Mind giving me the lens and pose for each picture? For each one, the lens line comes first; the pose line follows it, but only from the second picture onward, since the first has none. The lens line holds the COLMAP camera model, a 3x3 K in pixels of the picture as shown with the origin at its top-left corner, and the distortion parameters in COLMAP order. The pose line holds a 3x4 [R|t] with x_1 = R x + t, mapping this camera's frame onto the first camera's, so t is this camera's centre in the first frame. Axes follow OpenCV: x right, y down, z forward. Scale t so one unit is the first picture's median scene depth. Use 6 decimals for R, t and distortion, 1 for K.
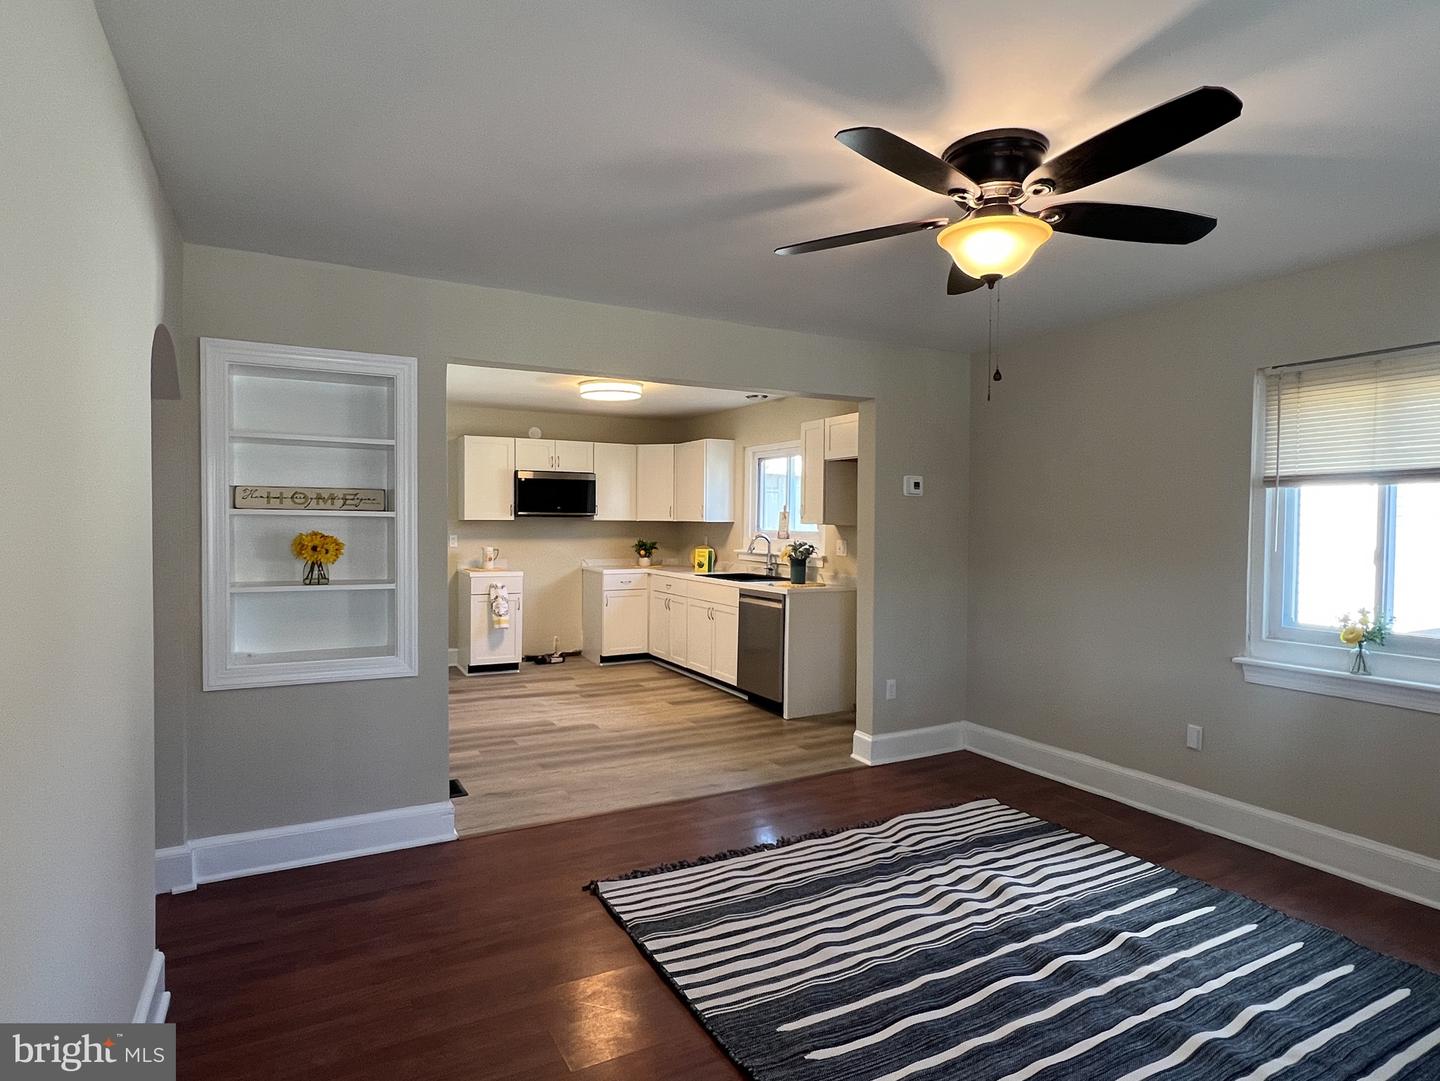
lens RADIAL K [[806.1, 0, 720.0], [0, 806.1, 540.5], [0, 0, 1]] dist [-0.001364, -0.001280]
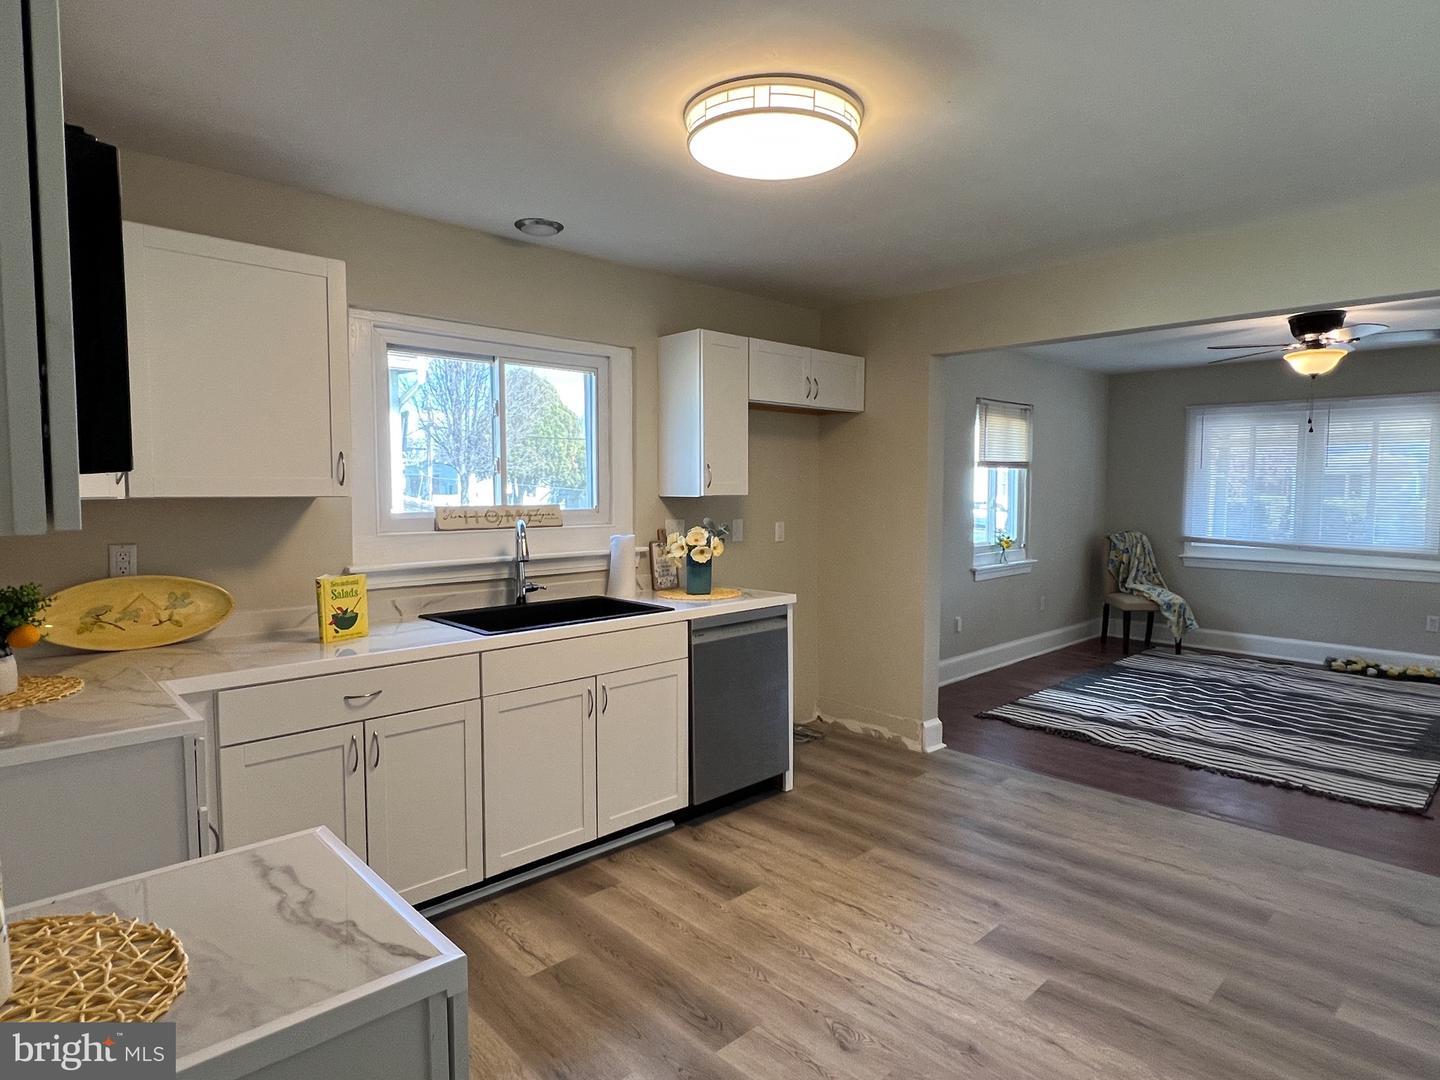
lens RADIAL K [[815.7, 0, 716.3], [0, 815.7, 540.0], [0, 0, 1]] dist [-0.000024, -0.002179]
pose [[-0.260614, -0.070992, 0.962829, -0.594051], [0.022496, 0.996575, 0.079570, -0.042559], [-0.965181, 0.042397, -0.258125, 1.361322]]
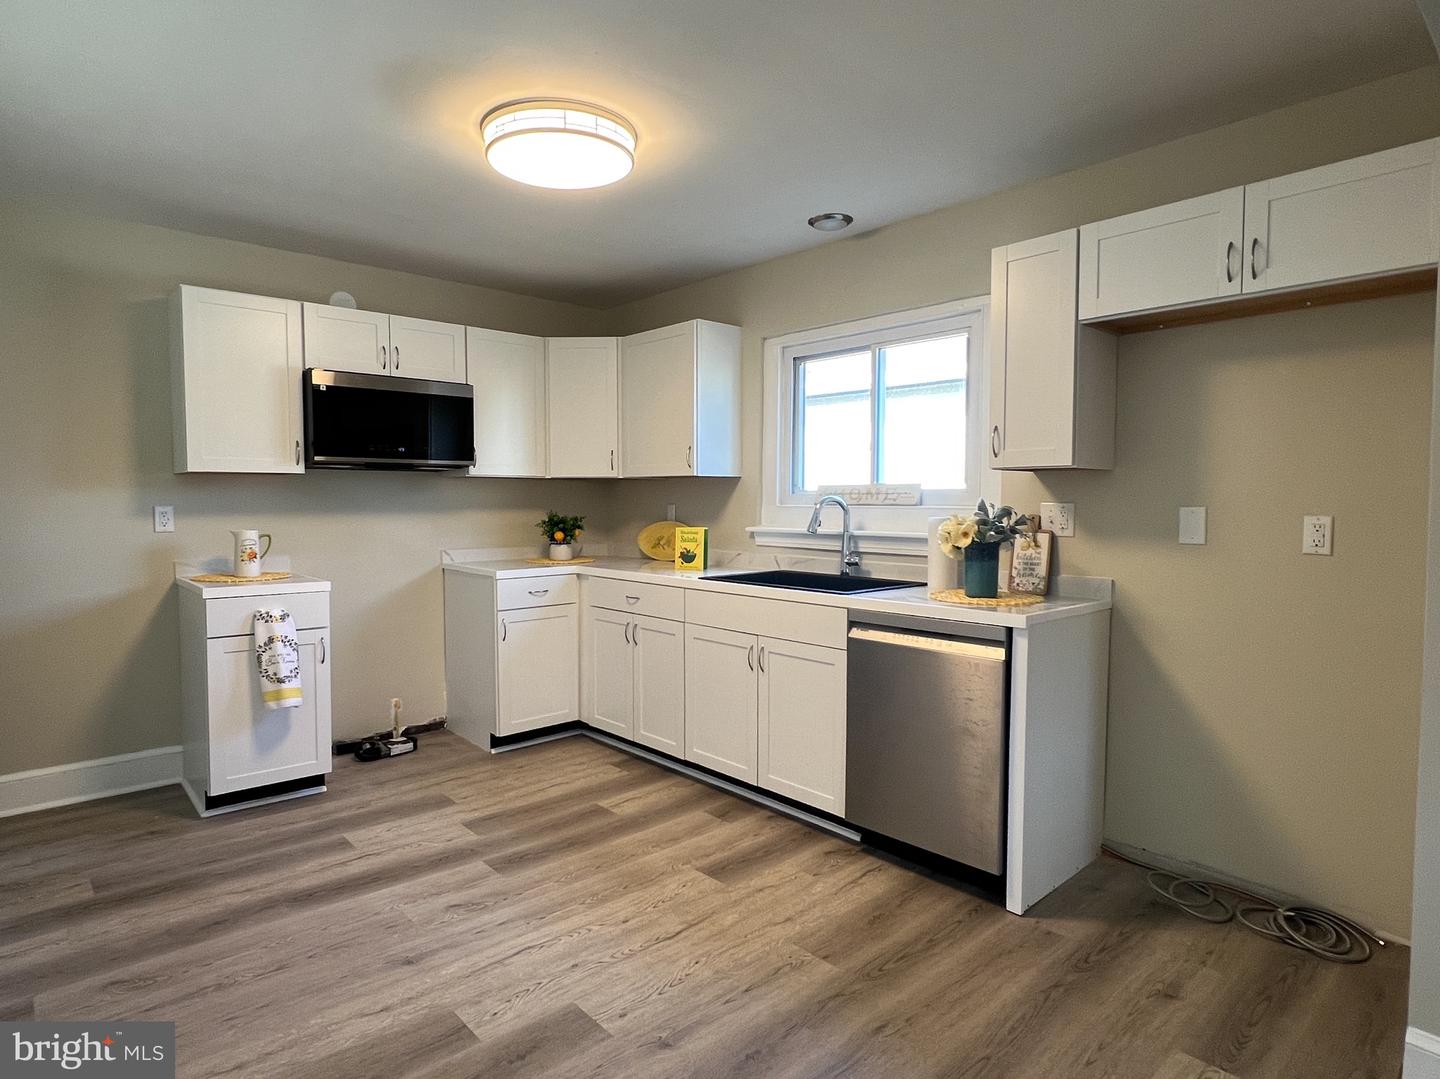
lens RADIAL K [[815.7, 0, 716.3], [0, 815.7, 539.5], [0, 0, 1]] dist [-0.000024, -0.002179]
pose [[0.971307, -0.020310, 0.236962, -0.194990], [0.014293, 0.999531, 0.027083, 0.006559], [-0.237401, -0.022919, 0.971141, 0.685608]]
